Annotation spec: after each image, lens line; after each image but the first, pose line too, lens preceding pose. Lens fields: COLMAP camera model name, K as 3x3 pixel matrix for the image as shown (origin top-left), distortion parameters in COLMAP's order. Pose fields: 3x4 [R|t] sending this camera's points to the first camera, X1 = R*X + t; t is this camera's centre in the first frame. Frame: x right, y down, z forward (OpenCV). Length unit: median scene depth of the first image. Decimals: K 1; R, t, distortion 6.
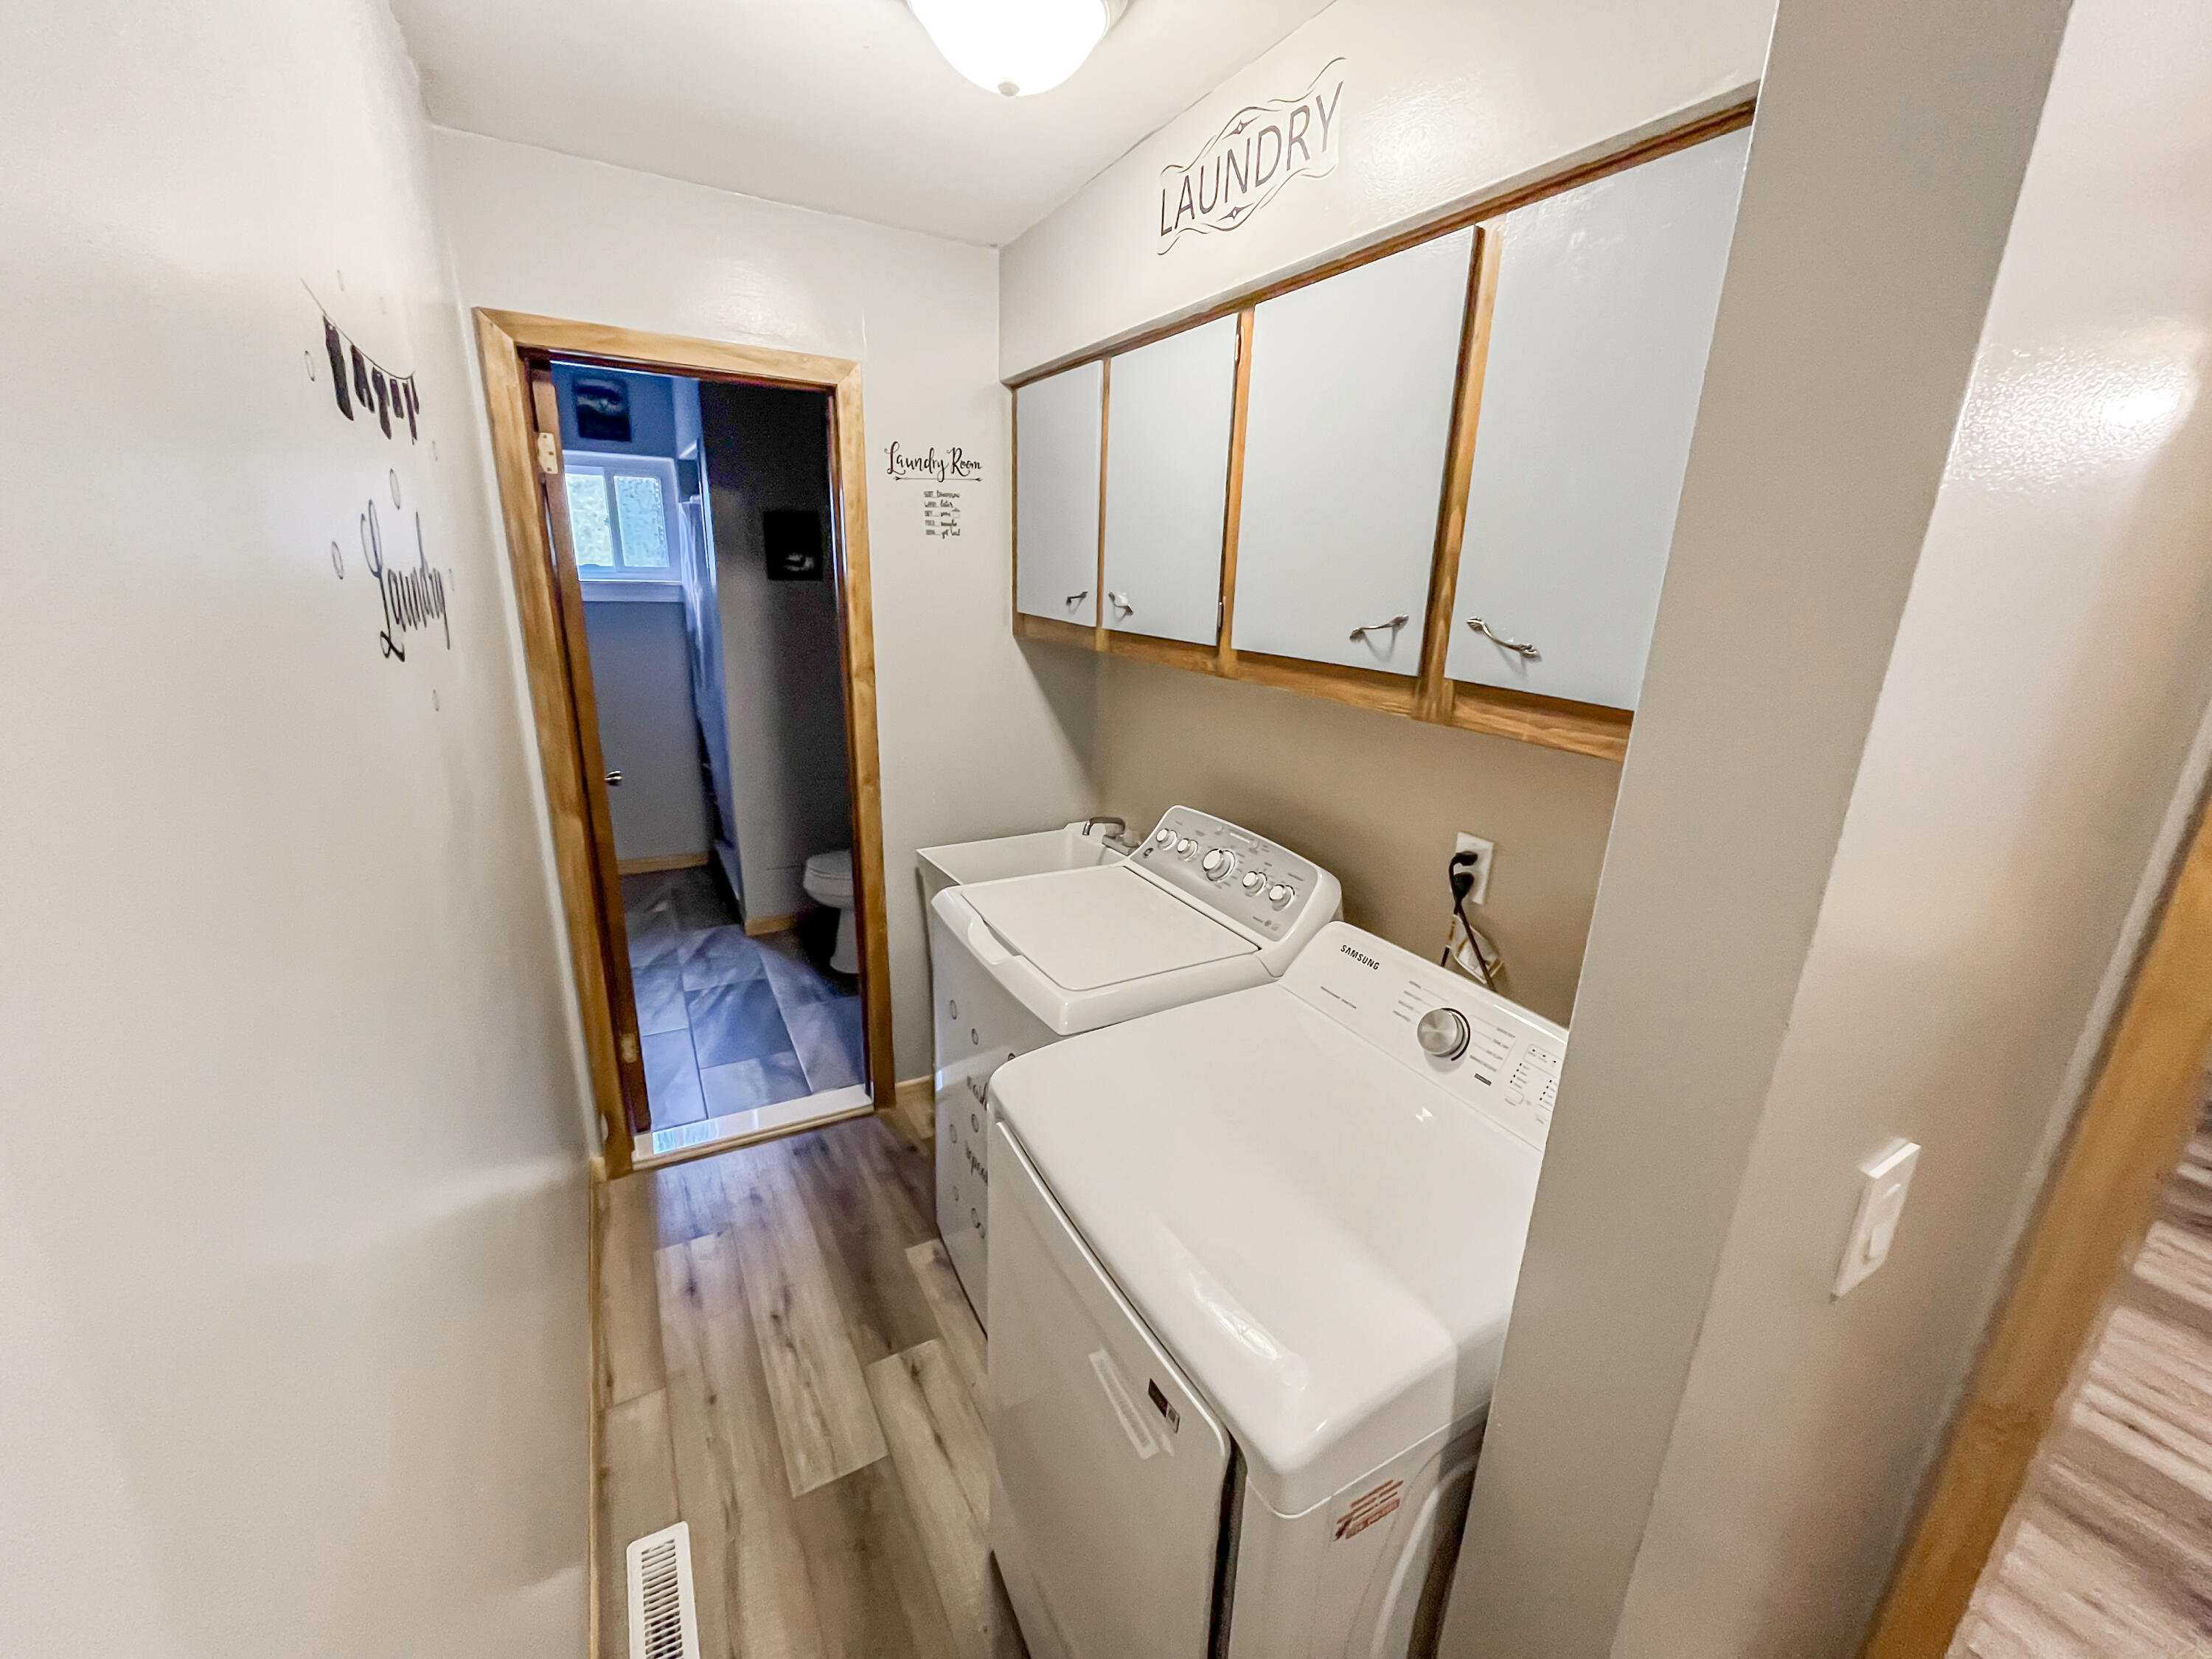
lens RADIAL K [[898.4, 0, 1116.6], [0, 898.4, 833.4], [0, 0, 1]] dist [0.000984, -0.001169]
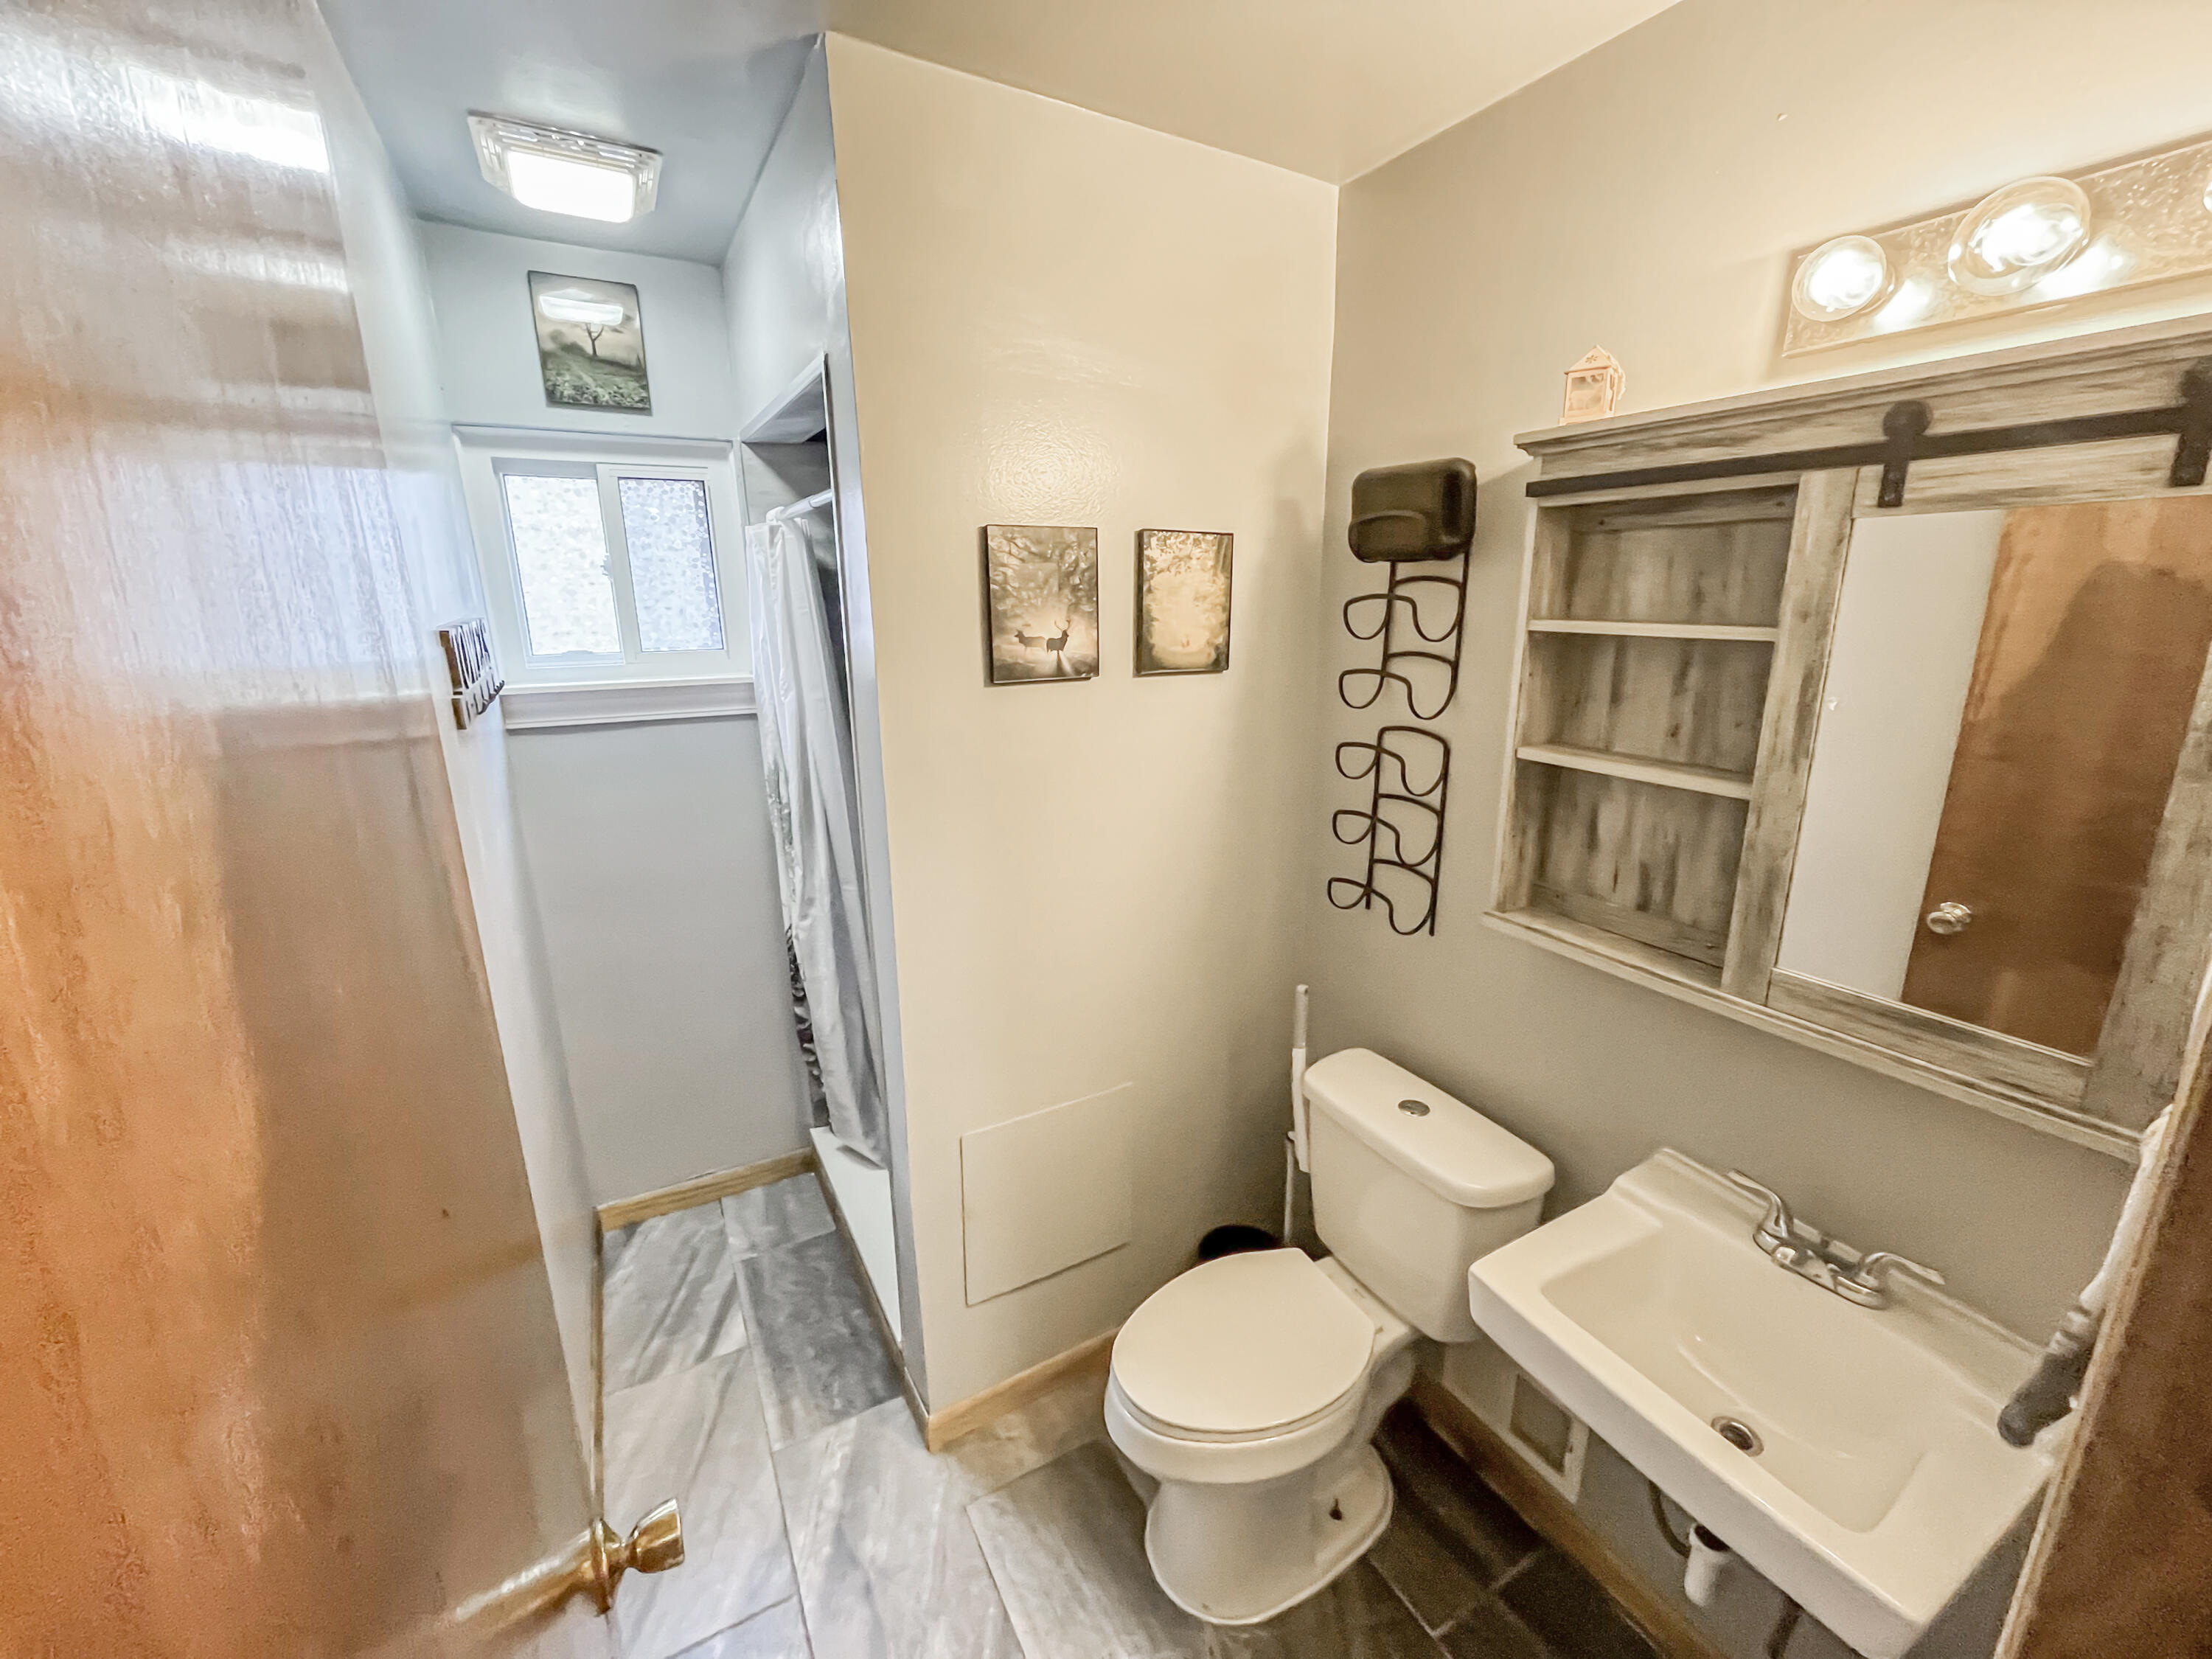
lens RADIAL K [[898.4, 0, 1102.0], [0, 898.4, 820.2], [0, 0, 1]] dist [0.000984, -0.001169]
pose [[0.998712, -0.046869, -0.019414, -0.298640], [0.046200, 0.998368, -0.033567, -0.184796], [0.020956, 0.032627, 0.999248, 0.531447]]
